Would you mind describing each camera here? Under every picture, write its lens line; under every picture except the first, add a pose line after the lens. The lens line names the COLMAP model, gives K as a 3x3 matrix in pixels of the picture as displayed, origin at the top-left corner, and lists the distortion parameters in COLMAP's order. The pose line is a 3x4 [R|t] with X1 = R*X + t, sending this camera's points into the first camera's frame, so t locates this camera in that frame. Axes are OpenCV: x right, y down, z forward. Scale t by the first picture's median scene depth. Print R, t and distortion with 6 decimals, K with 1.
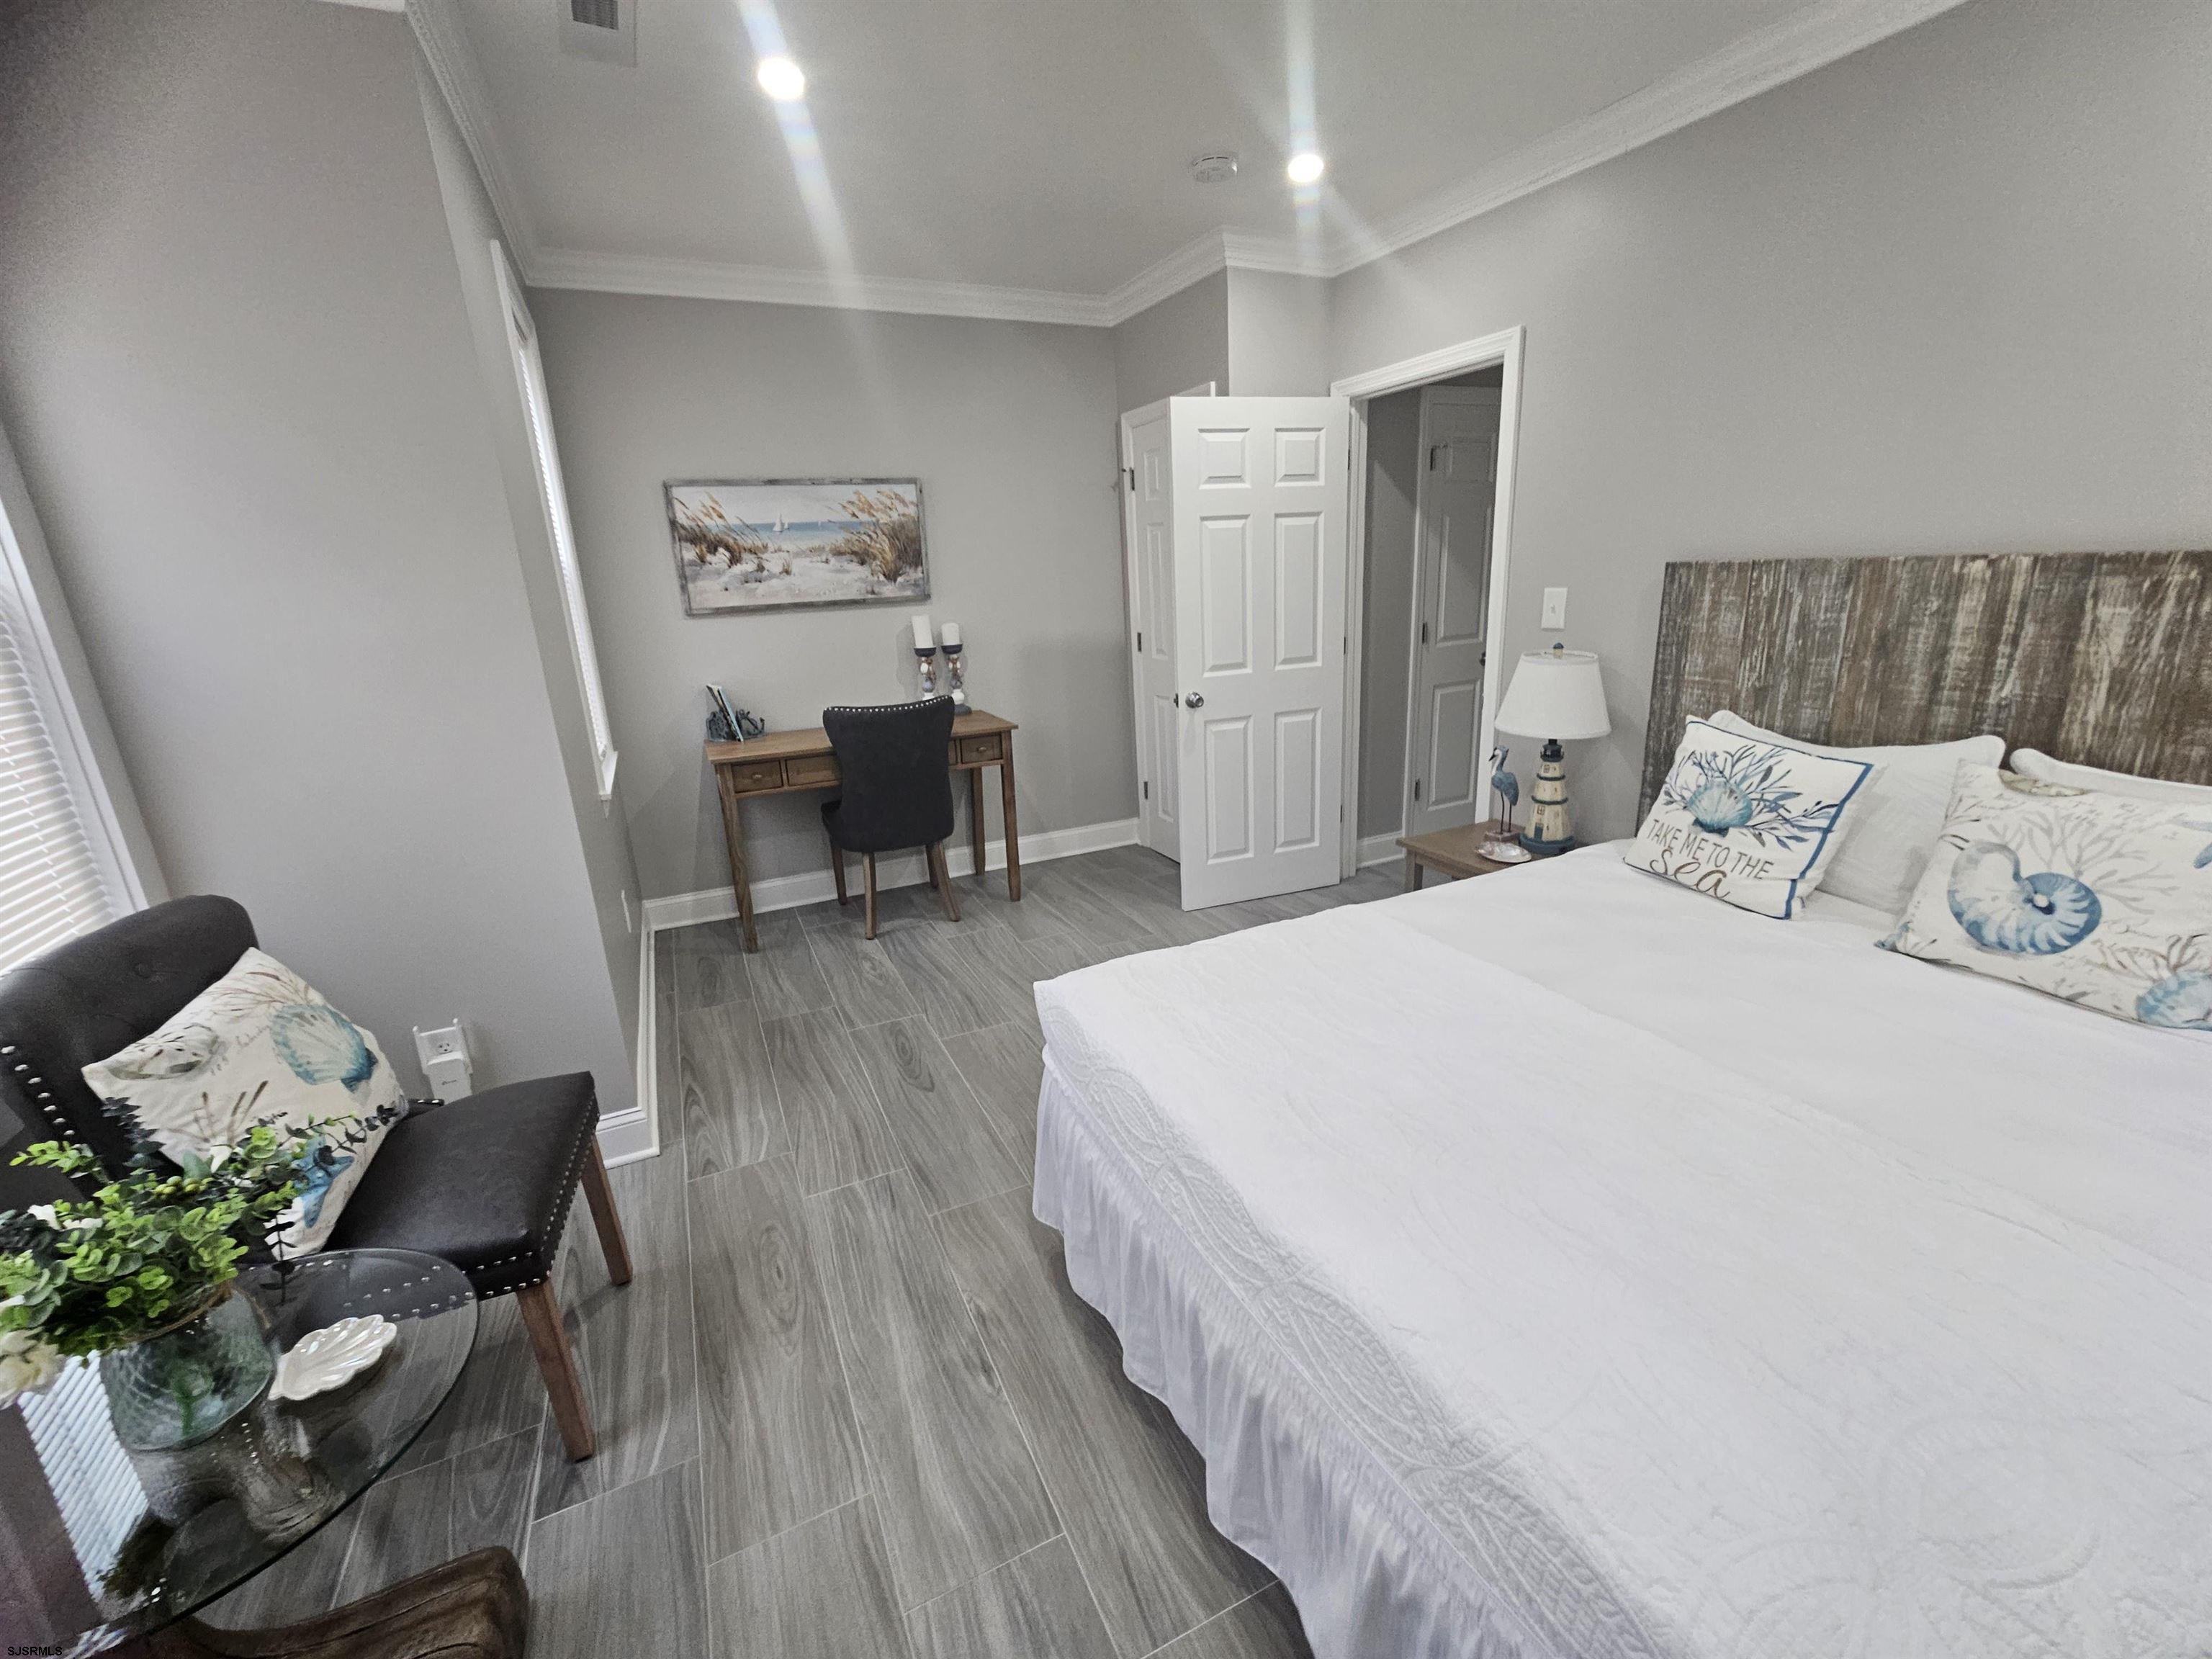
lens RADIAL K [[893.3, 0, 1094.1], [0, 893.3, 822.9], [0, 0, 1]] dist [-0.002615, -0.001108]
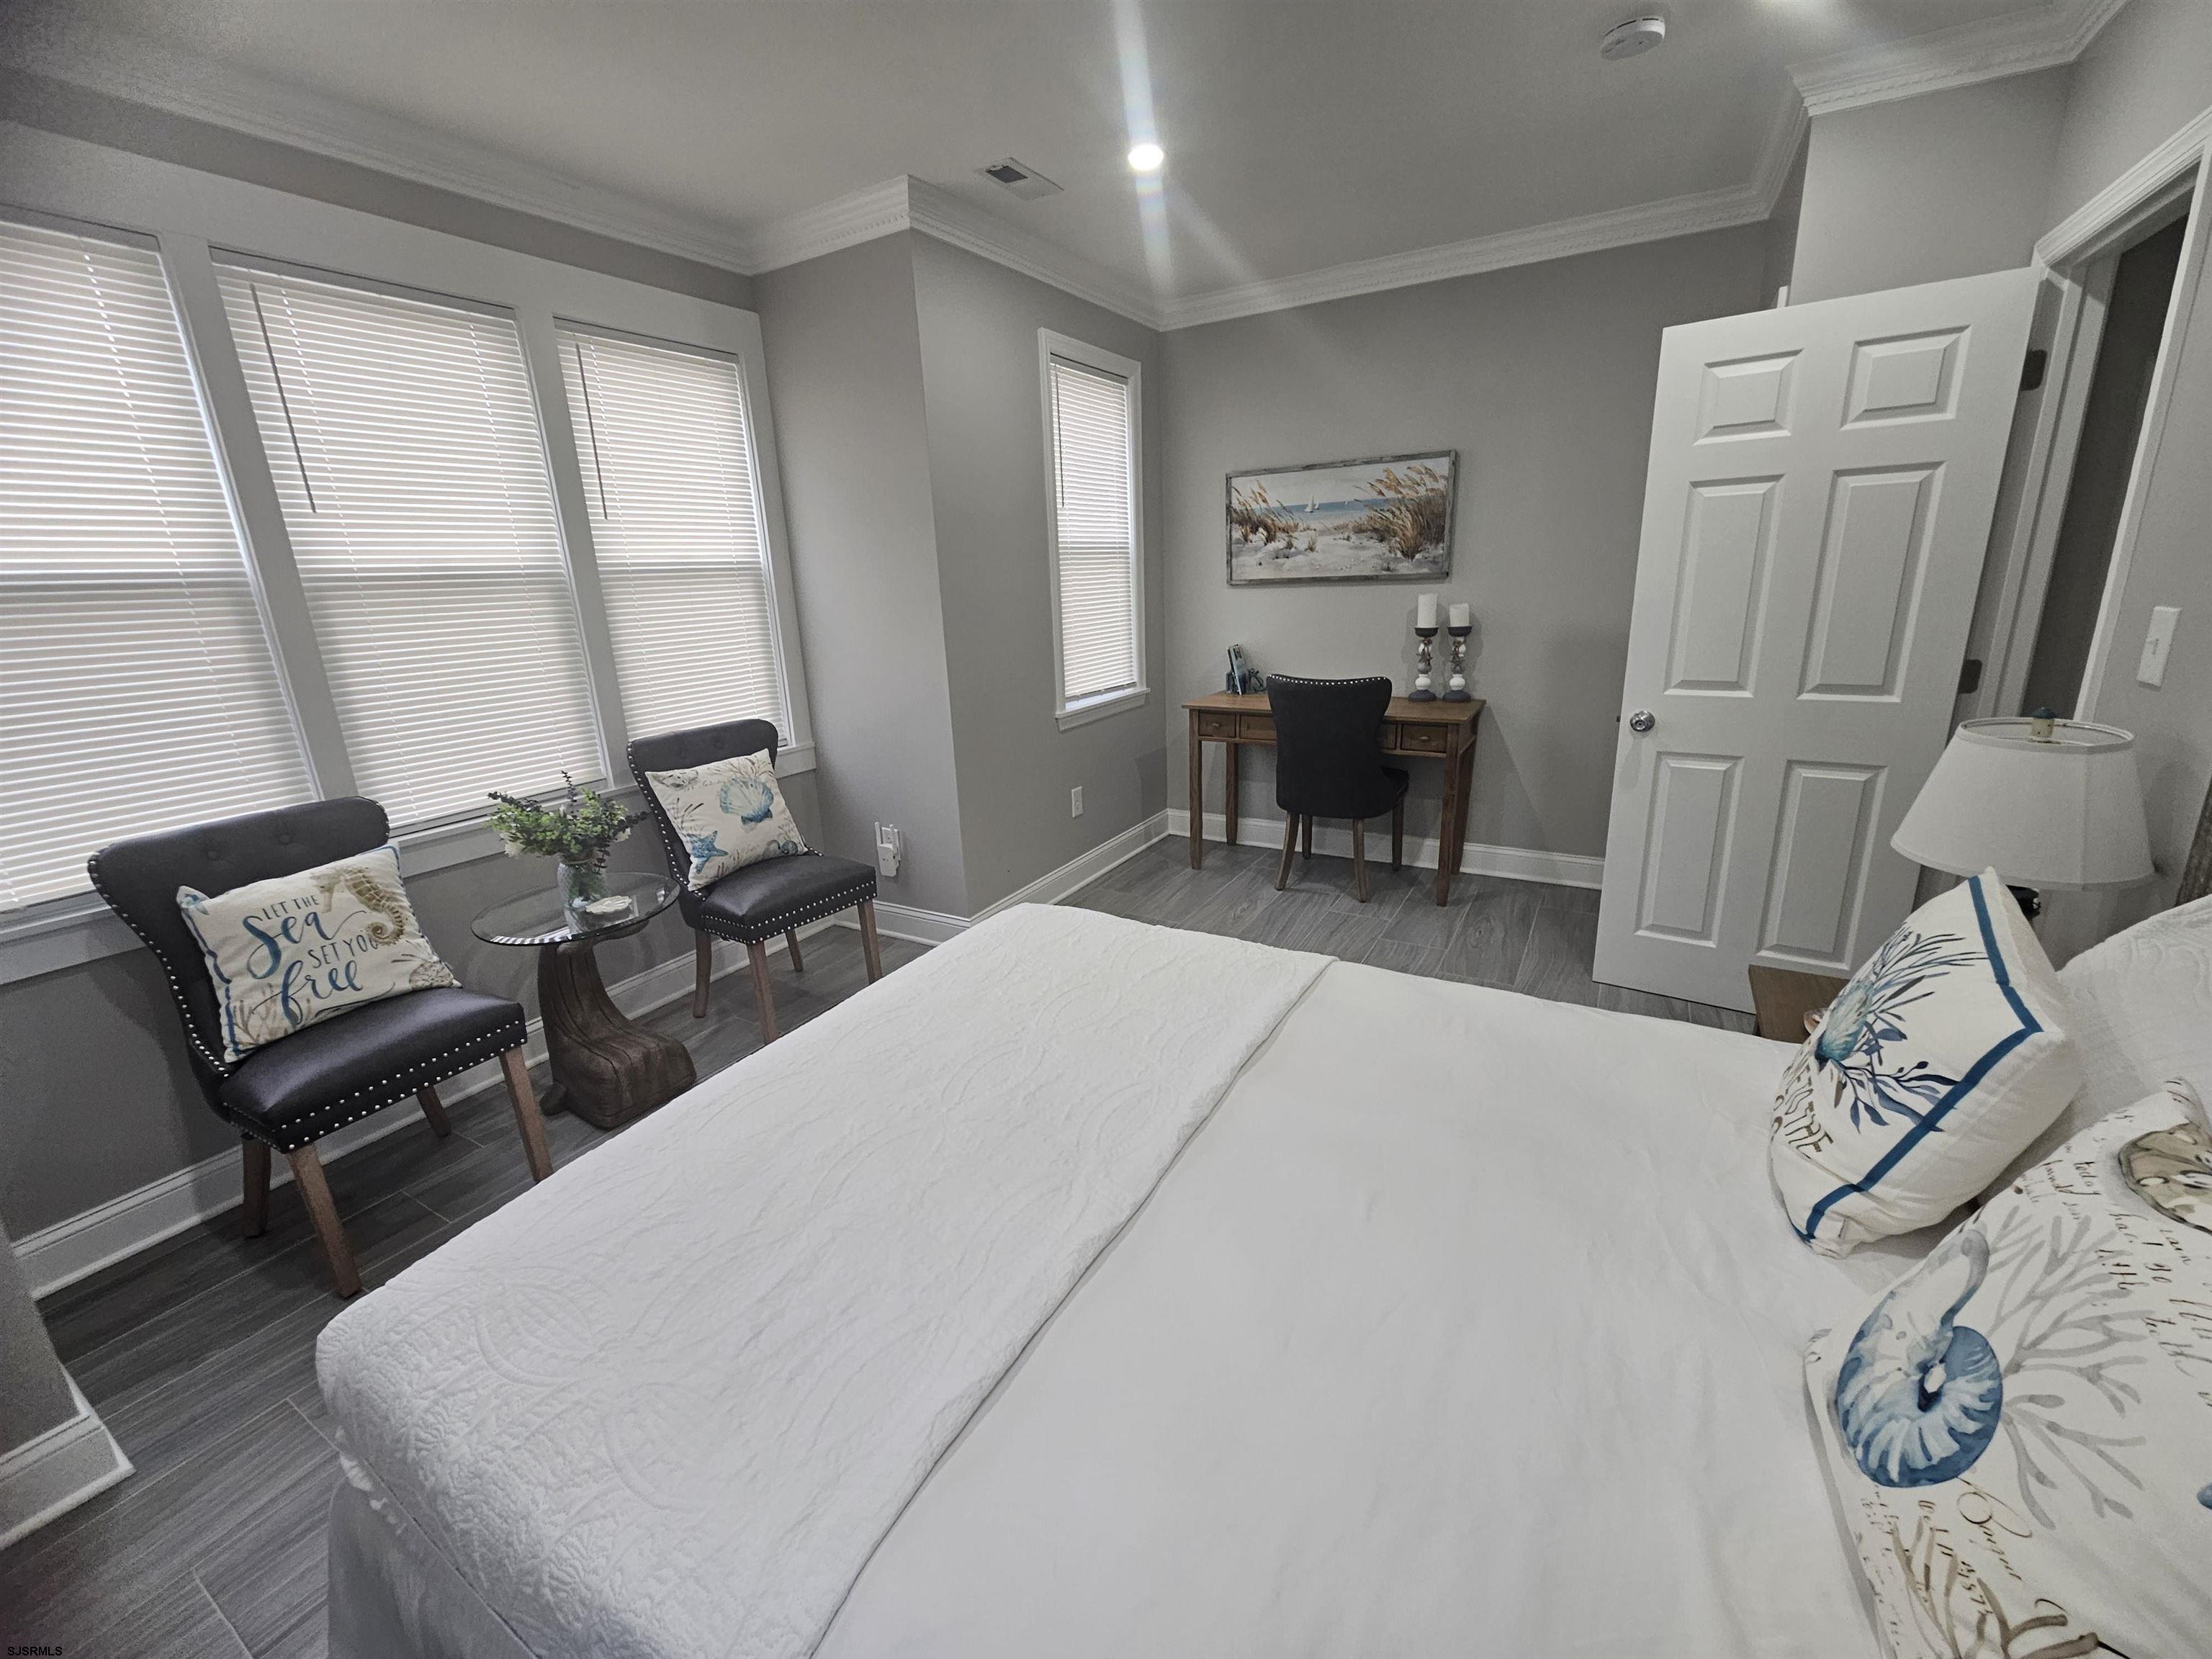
lens RADIAL K [[896.8, 0, 1087.6], [0, 896.8, 822.3], [0, 0, 1]] dist [-0.000658, 0.000293]
pose [[0.565443, 0.247743, -0.786701, 0.462010], [-0.211776, 0.965454, 0.151821, -0.067381], [0.797136, 0.080758, 0.598375, 0.152536]]
